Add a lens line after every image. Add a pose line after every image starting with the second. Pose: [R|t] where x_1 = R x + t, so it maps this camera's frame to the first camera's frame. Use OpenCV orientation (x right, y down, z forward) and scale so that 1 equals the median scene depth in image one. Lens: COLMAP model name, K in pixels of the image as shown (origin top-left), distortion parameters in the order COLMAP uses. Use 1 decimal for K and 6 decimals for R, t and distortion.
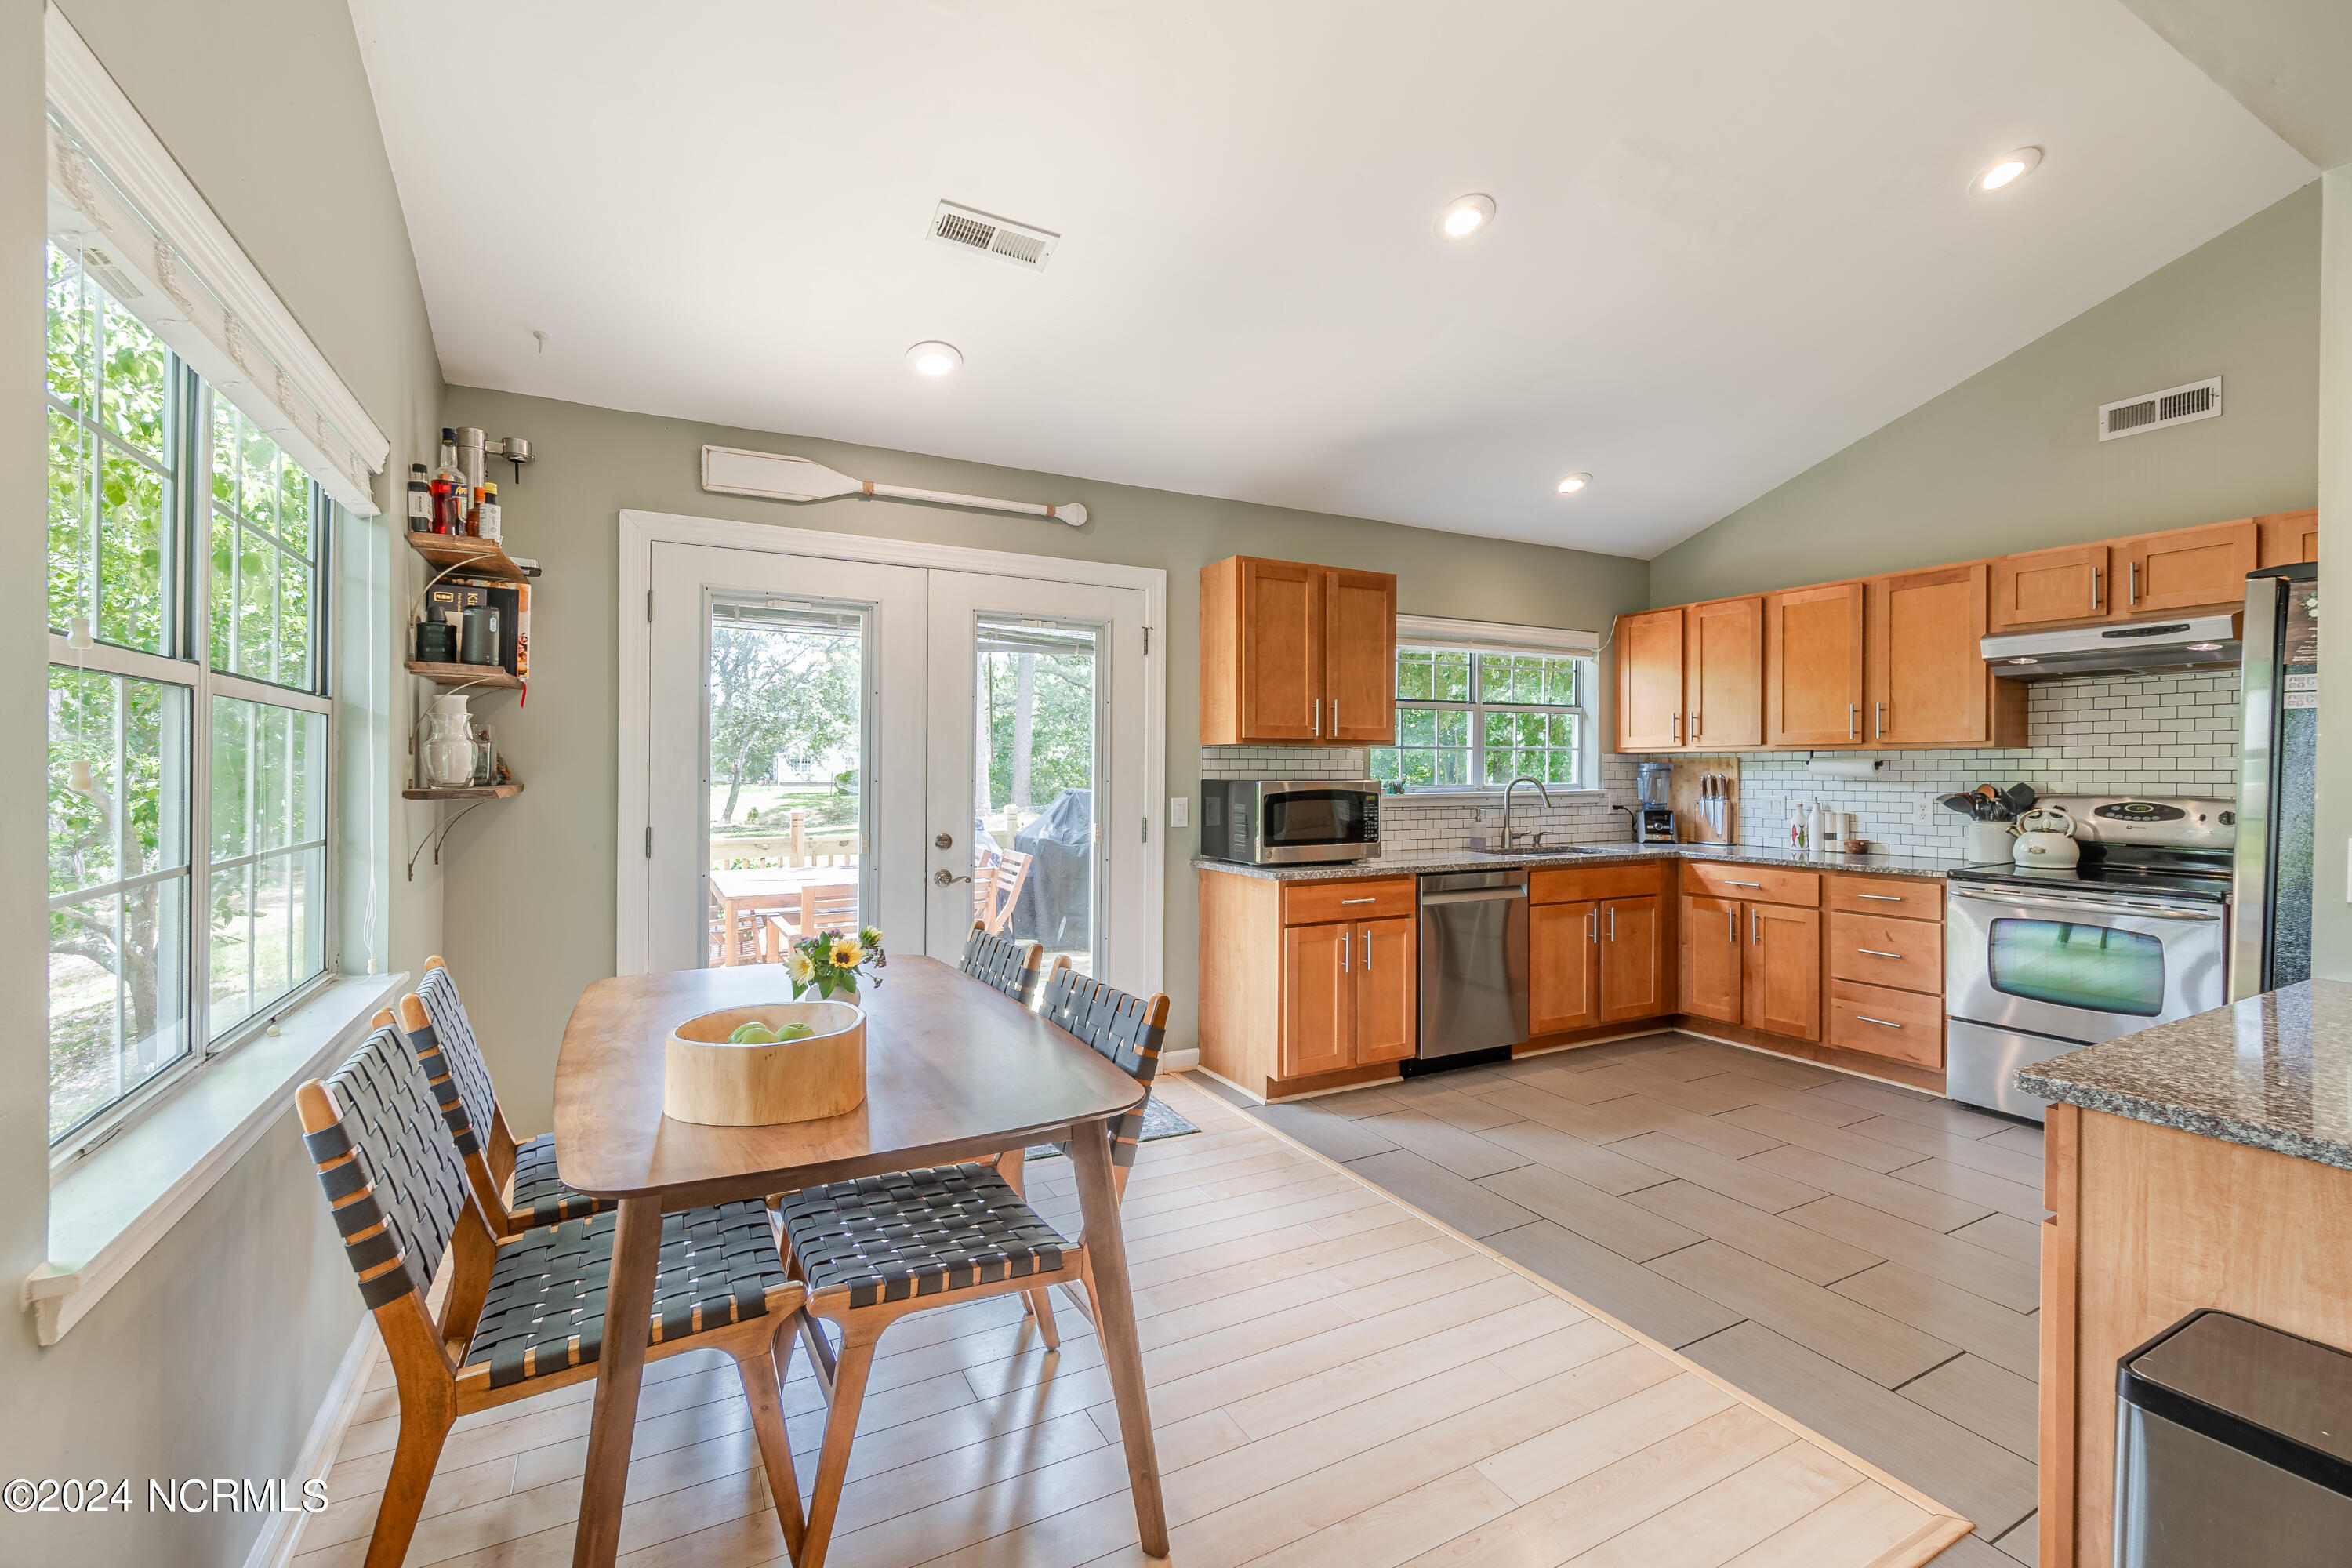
lens RADIAL K [[1011.3, 0, 1182.3], [0, 1011.3, 771.3], [0, 0, 1]] dist [0.001416, -0.000053]
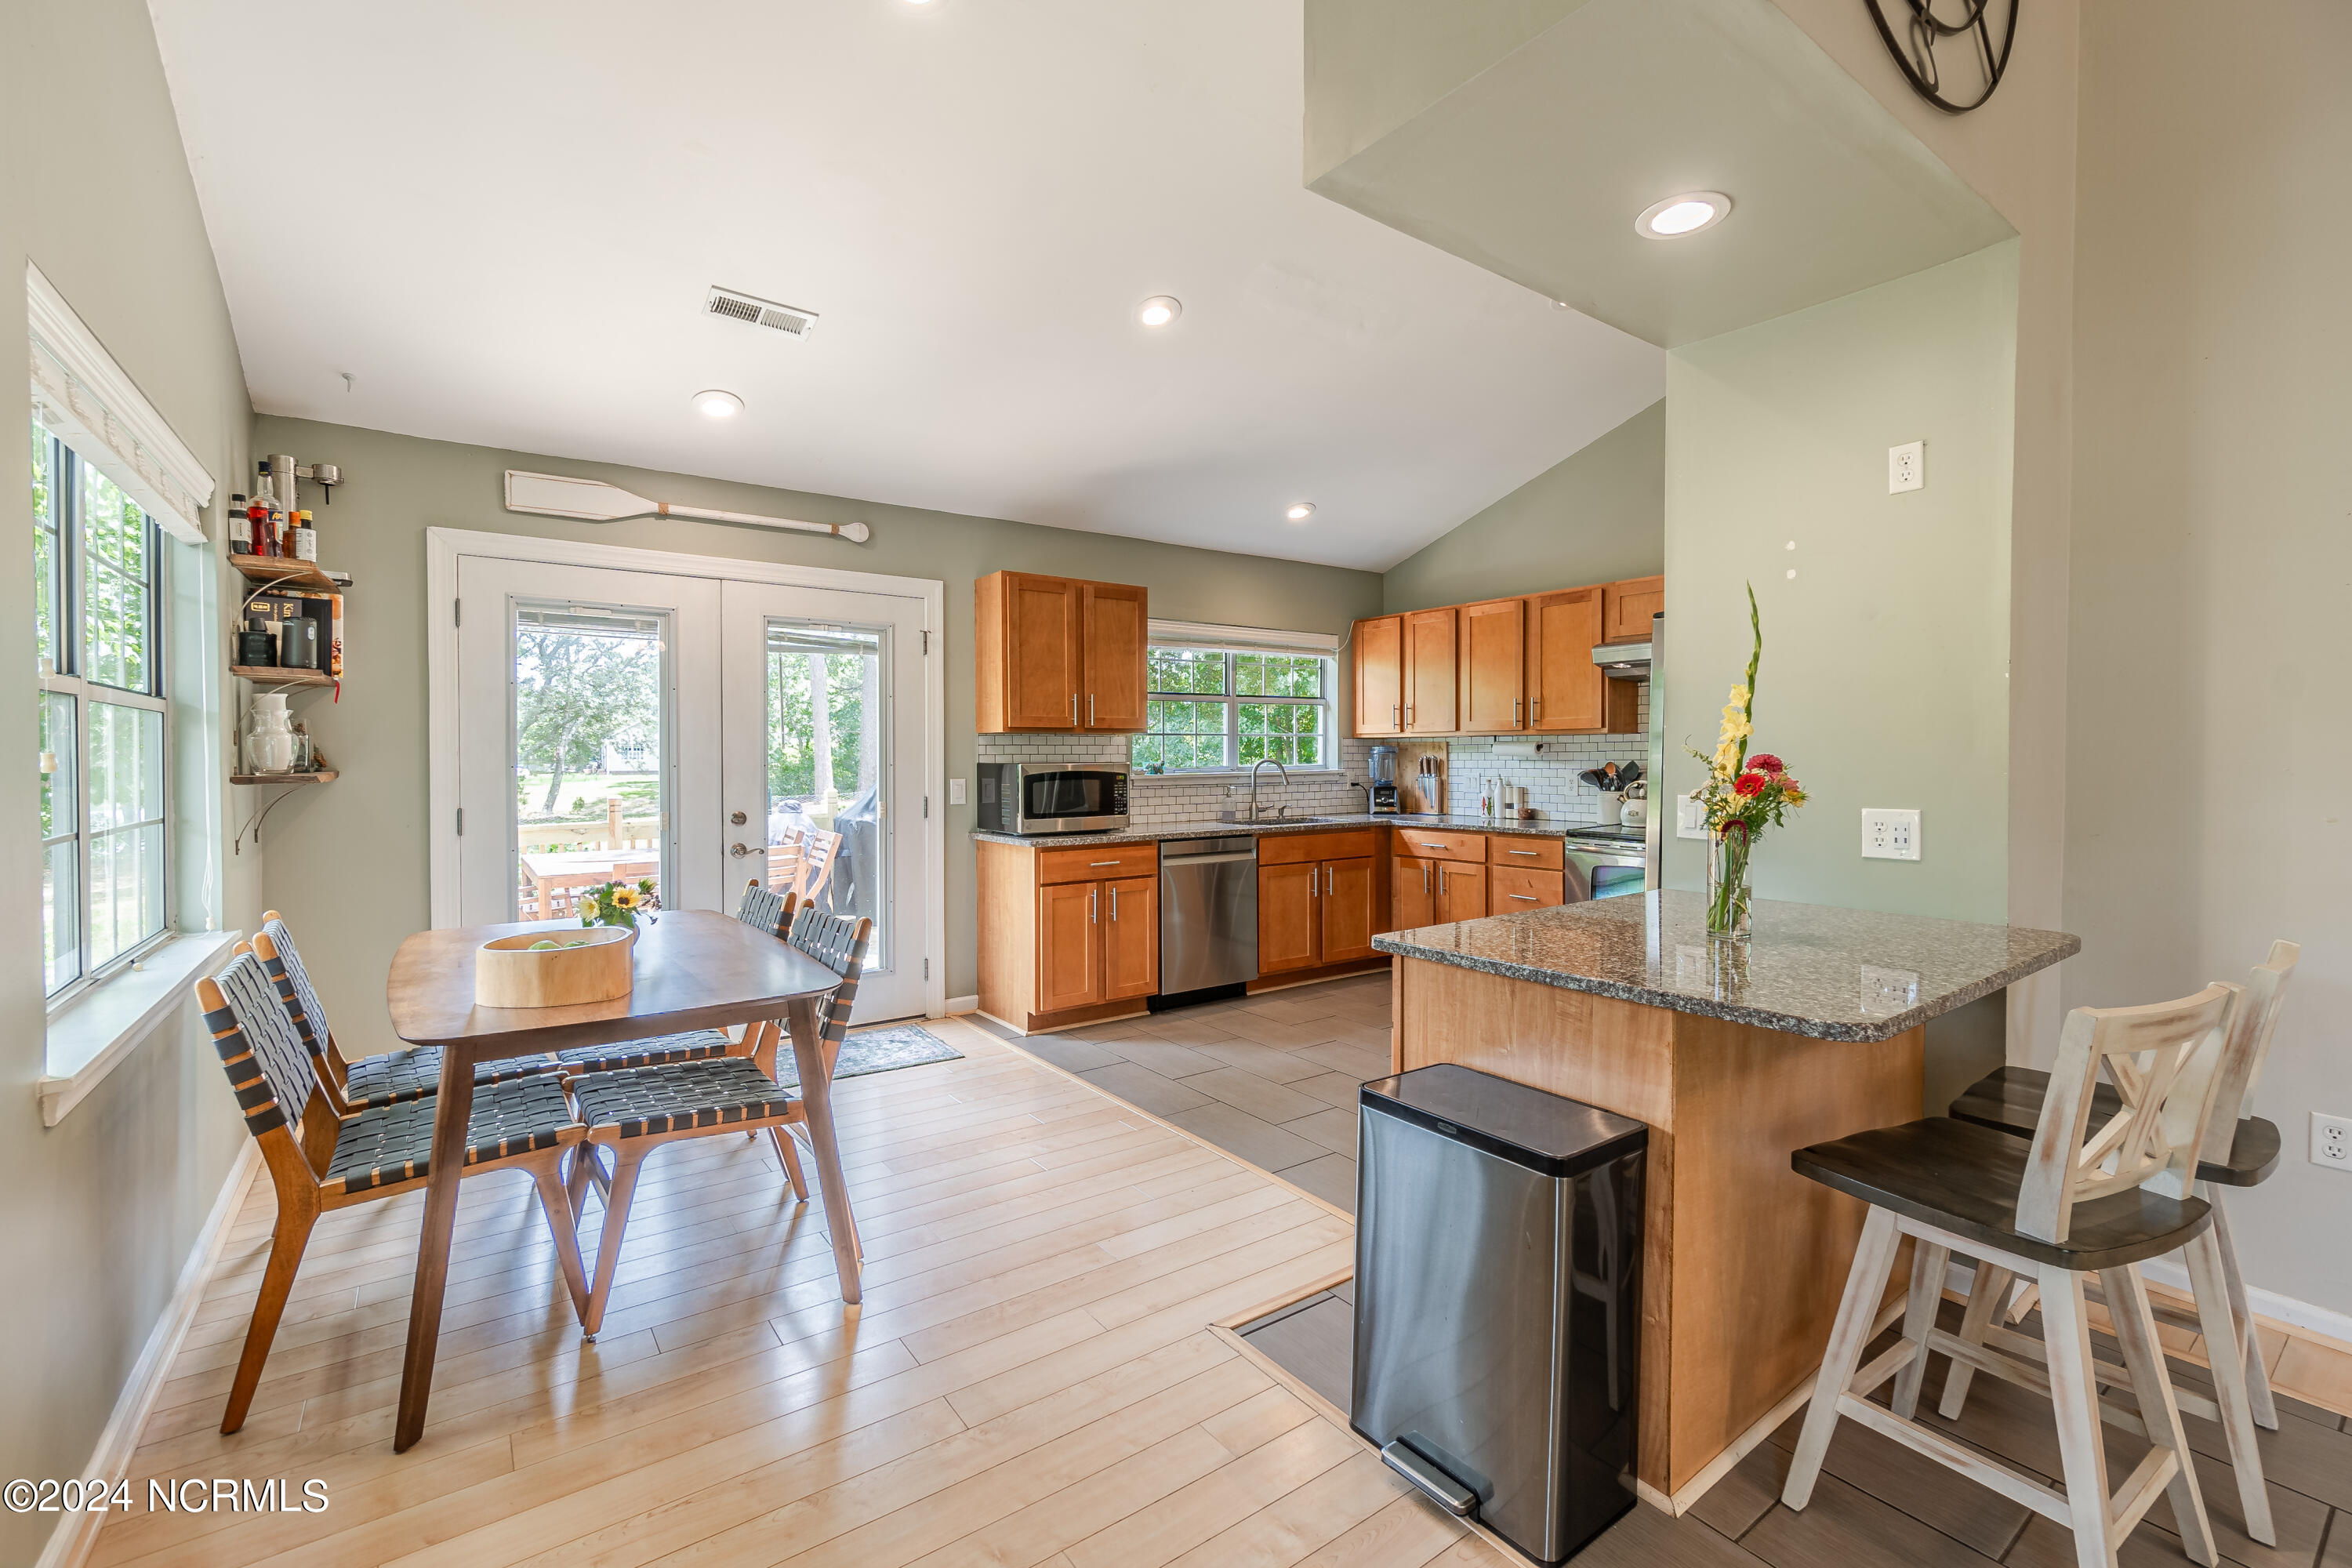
lens RADIAL K [[1011.3, 0, 1176.6], [0, 1011.3, 771.1], [0, 0, 1]] dist [0.001416, -0.000053]
pose [[0.991262, -0.008527, 0.131634, 0.103488], [0.006562, 0.999861, 0.015358, 0.001183], [-0.131746, -0.014360, 0.991179, -0.197316]]
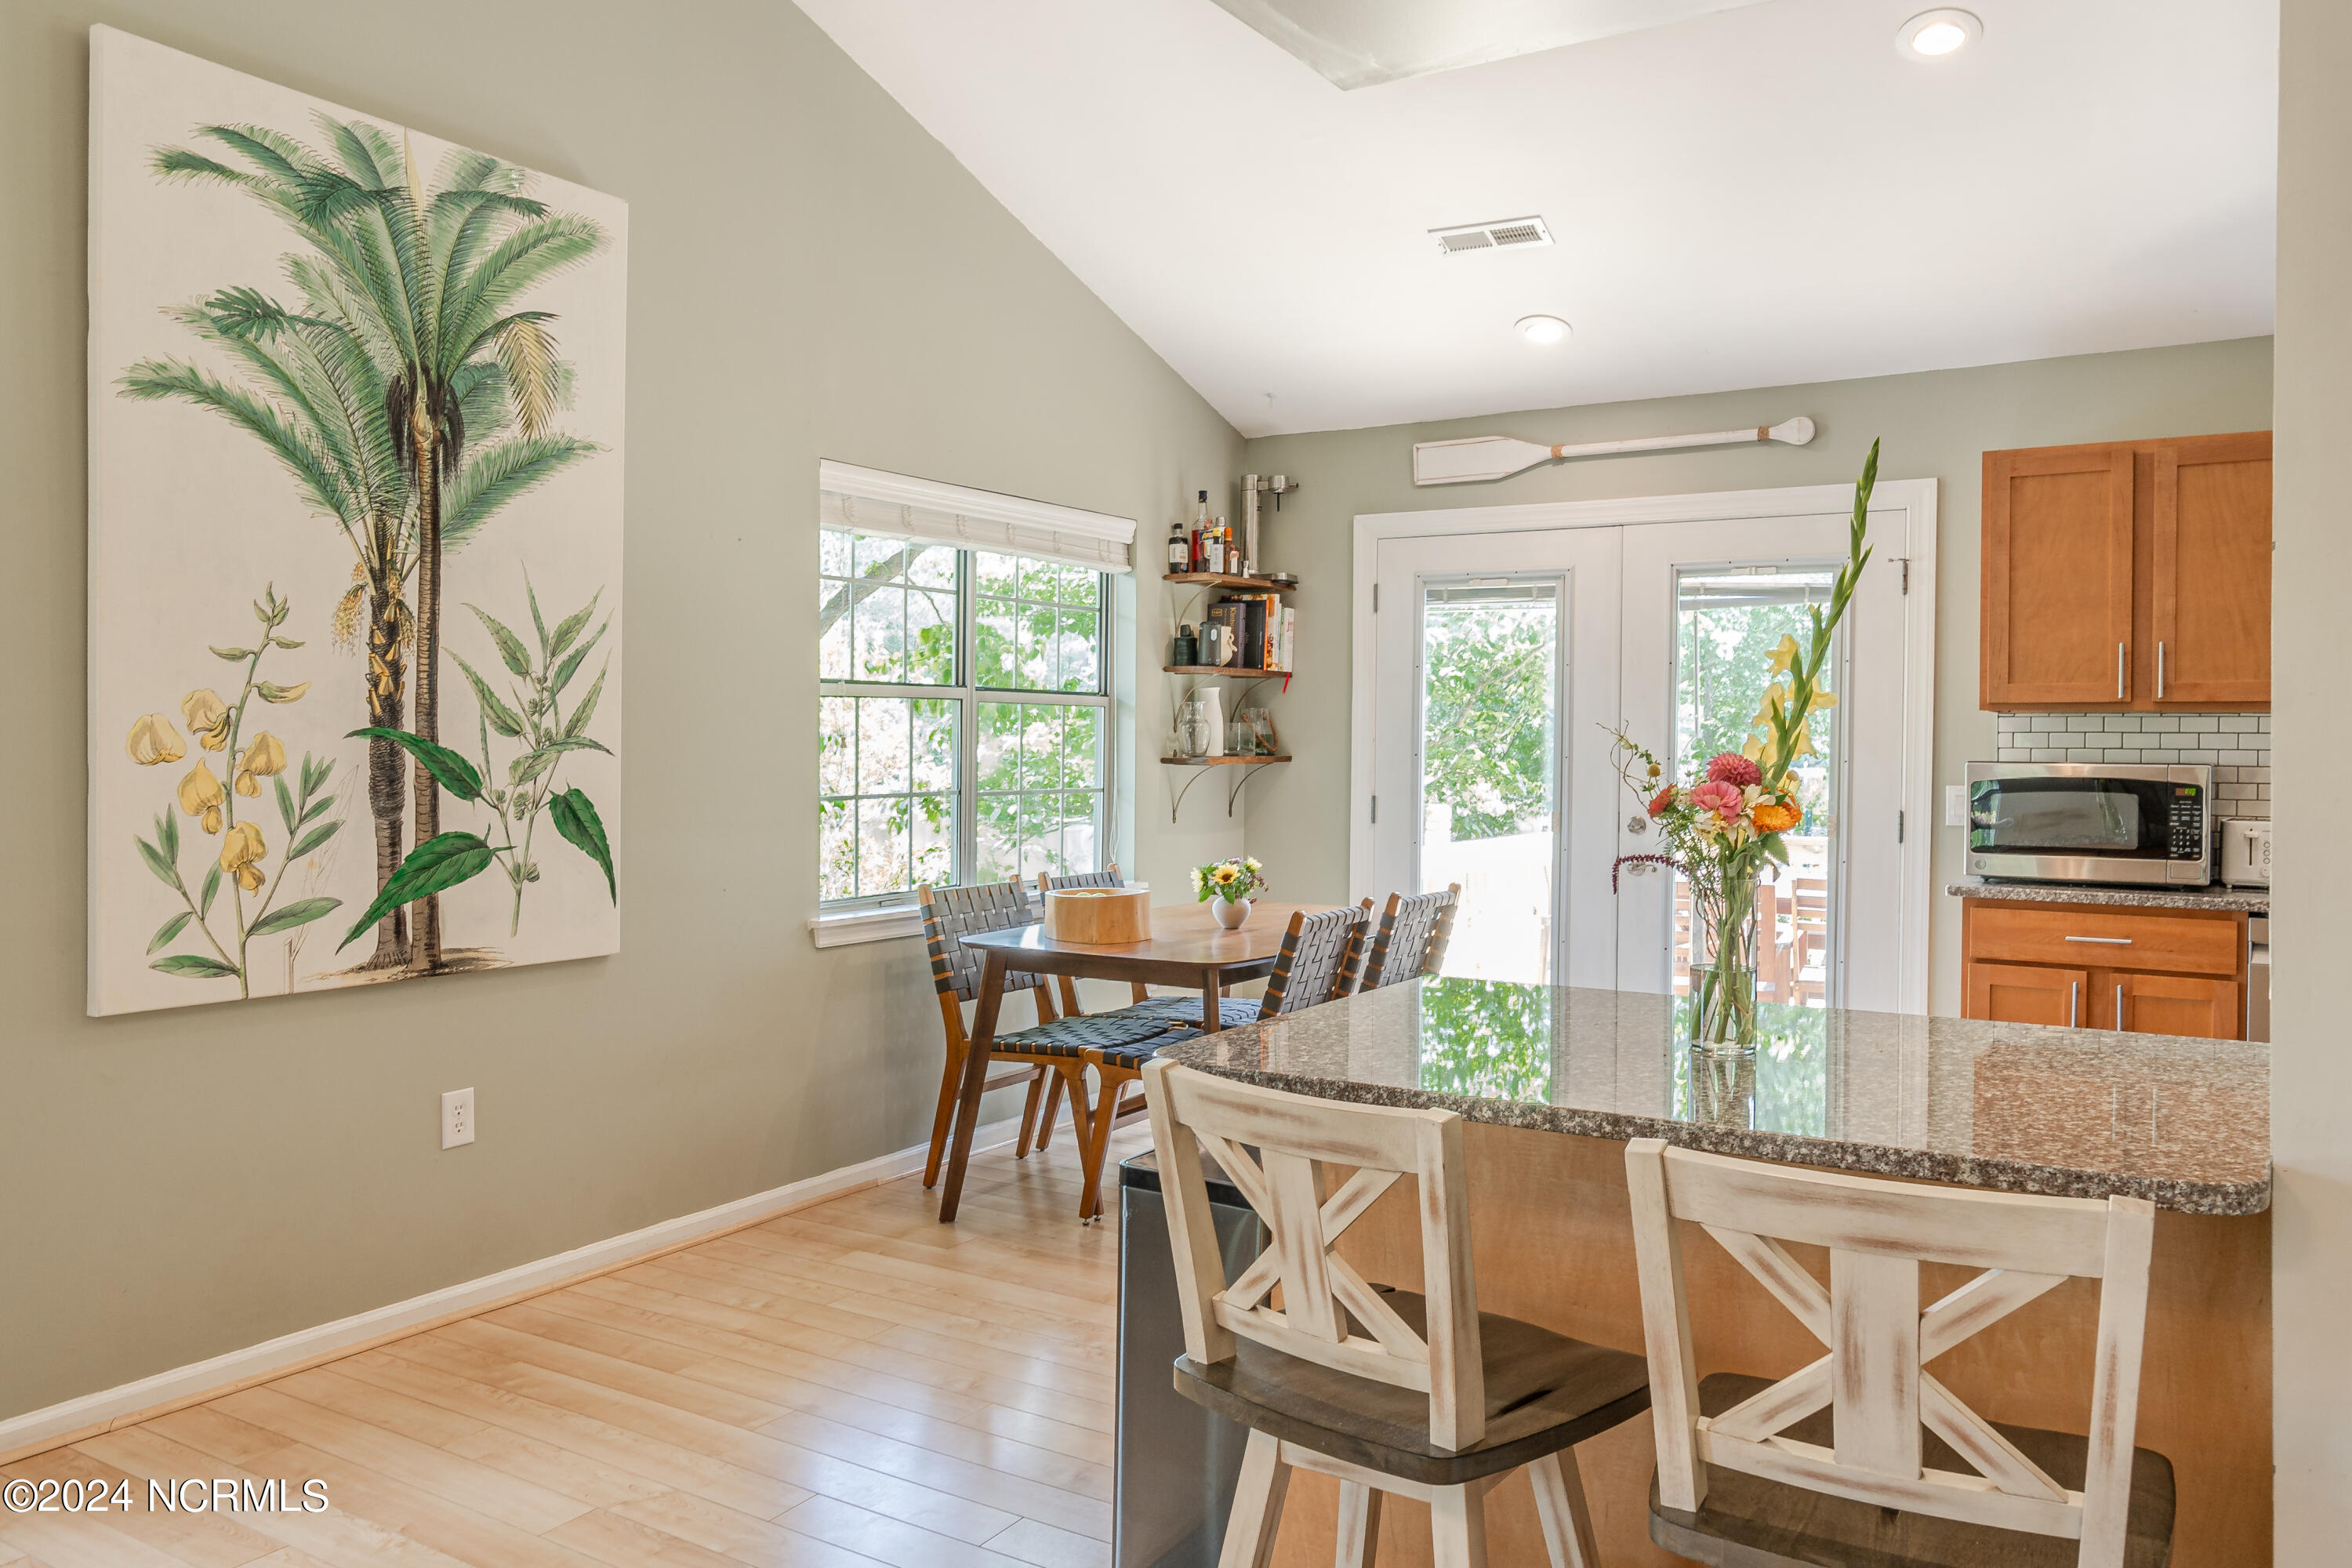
lens RADIAL K [[1737.2, 0, 1164.7], [0, 1737.2, 783.0], [0, 0, 1]] dist [-0.002667, -0.006640]
pose [[0.496087, 0.022904, -0.867971, 0.896109], [-0.005355, 0.999714, 0.023320, -0.002206], [0.868256, -0.006921, 0.496068, -0.138239]]
